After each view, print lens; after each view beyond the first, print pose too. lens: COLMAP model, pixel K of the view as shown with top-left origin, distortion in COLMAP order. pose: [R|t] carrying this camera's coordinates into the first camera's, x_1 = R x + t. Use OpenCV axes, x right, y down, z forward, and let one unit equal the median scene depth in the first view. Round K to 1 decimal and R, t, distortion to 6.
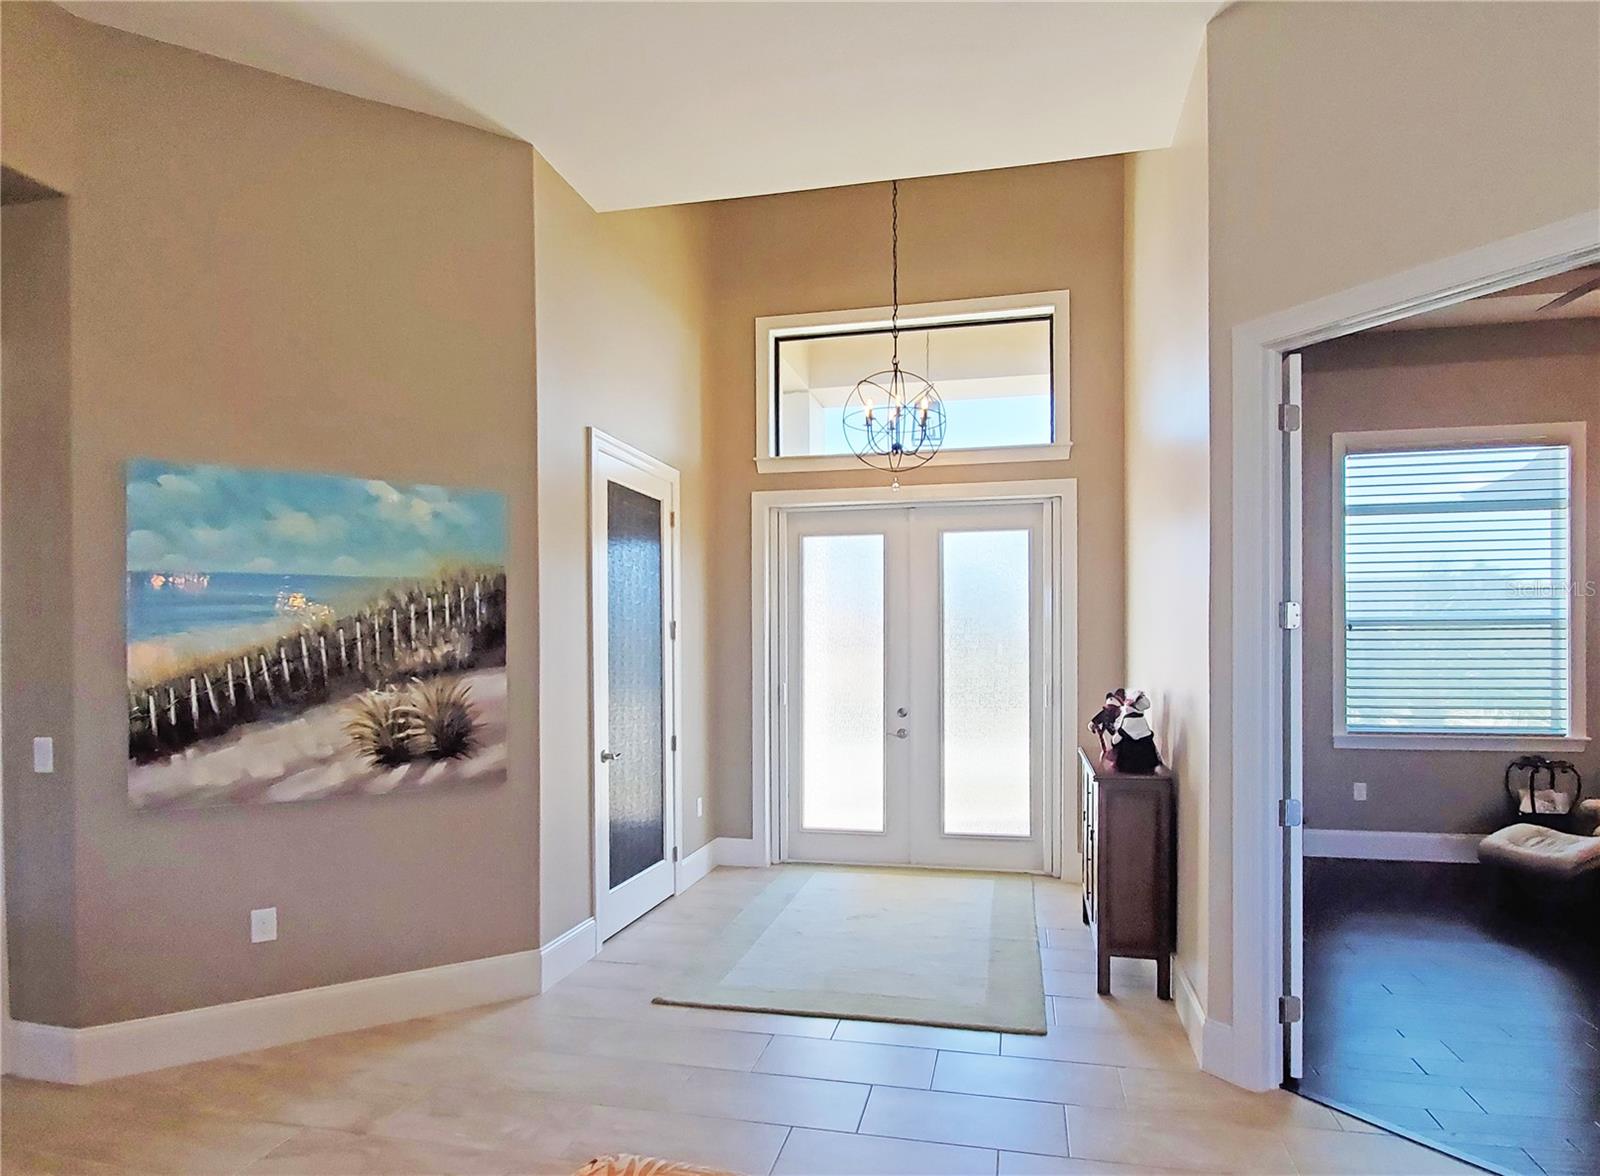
lens RADIAL K [[868.2, 0, 800.0], [0, 868.2, 588.0], [0, 0, 1]] dist [-0.004470, -0.001221]
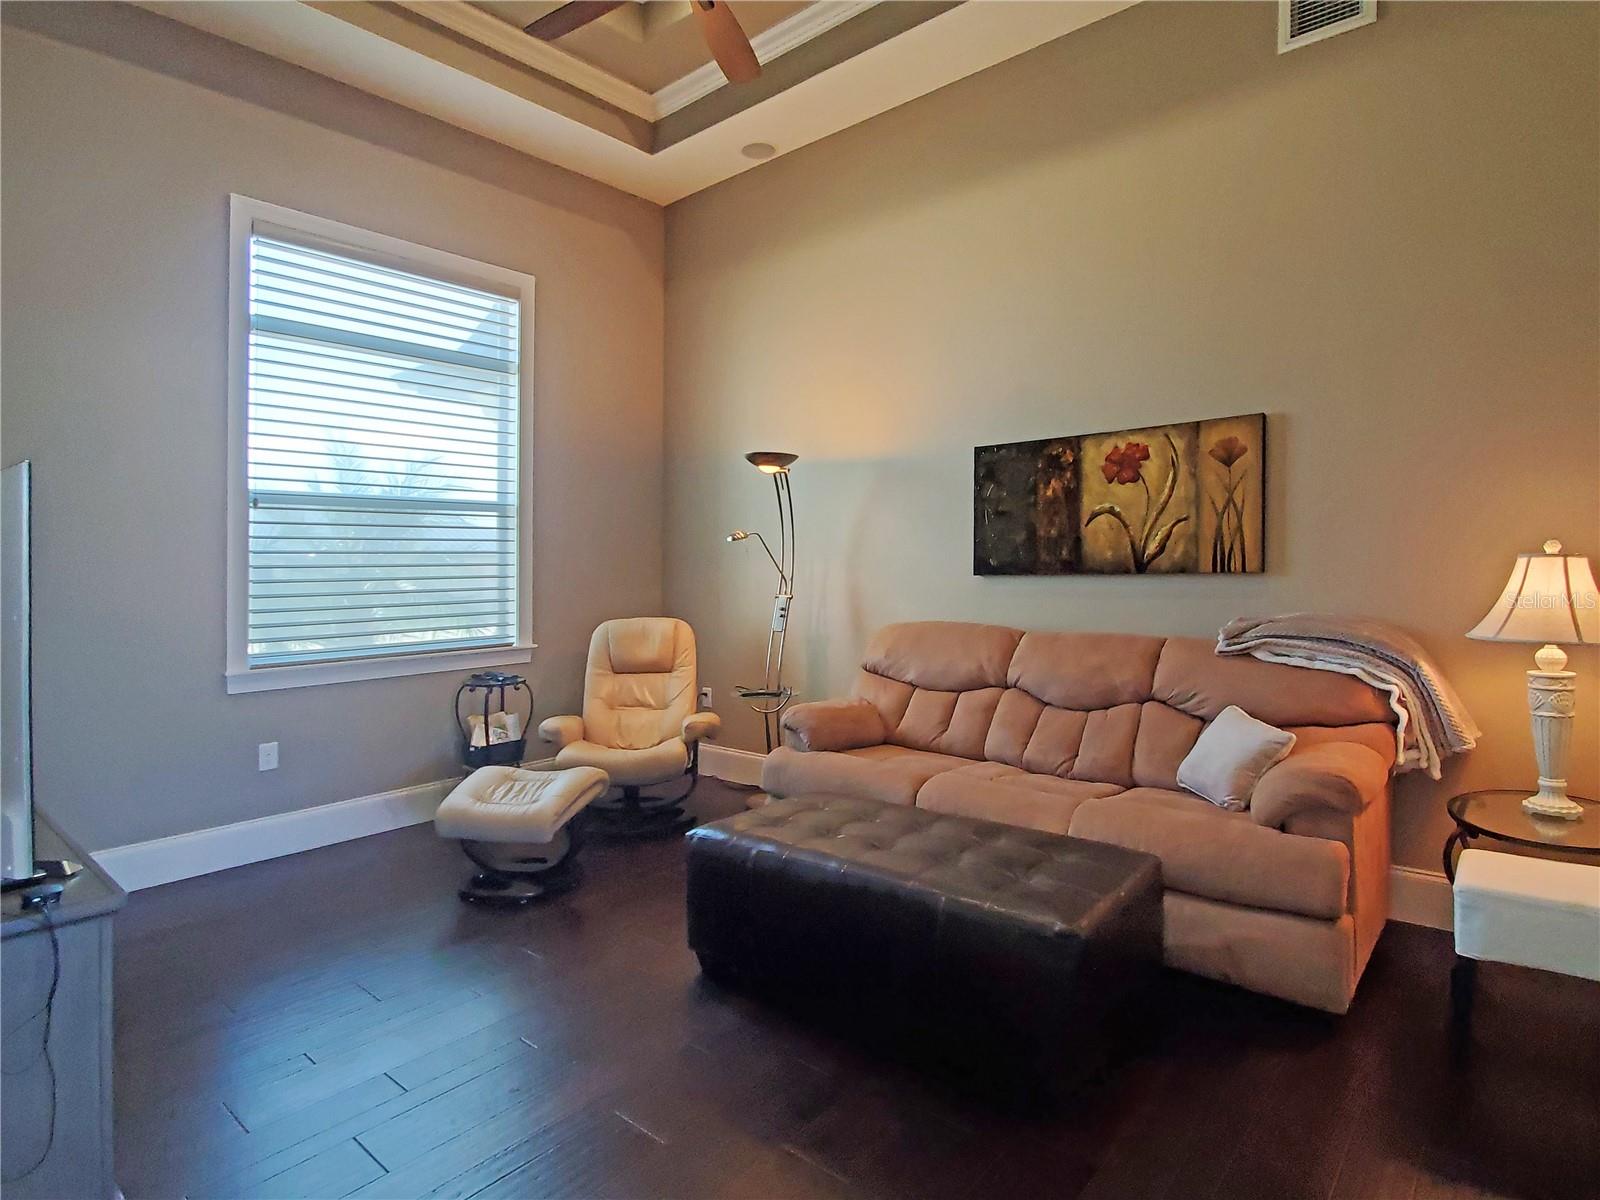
lens RADIAL K [[877.5, 0, 800.0], [0, 877.5, 600.0], [0, 0, 1]] dist [0.000740, -0.000269]
pose [[0.438400, -0.036661, 0.898032, 0.243747], [-0.050321, 0.996599, 0.065251, 0.057773], [-0.897370, -0.073796, 0.435064, 0.378138]]
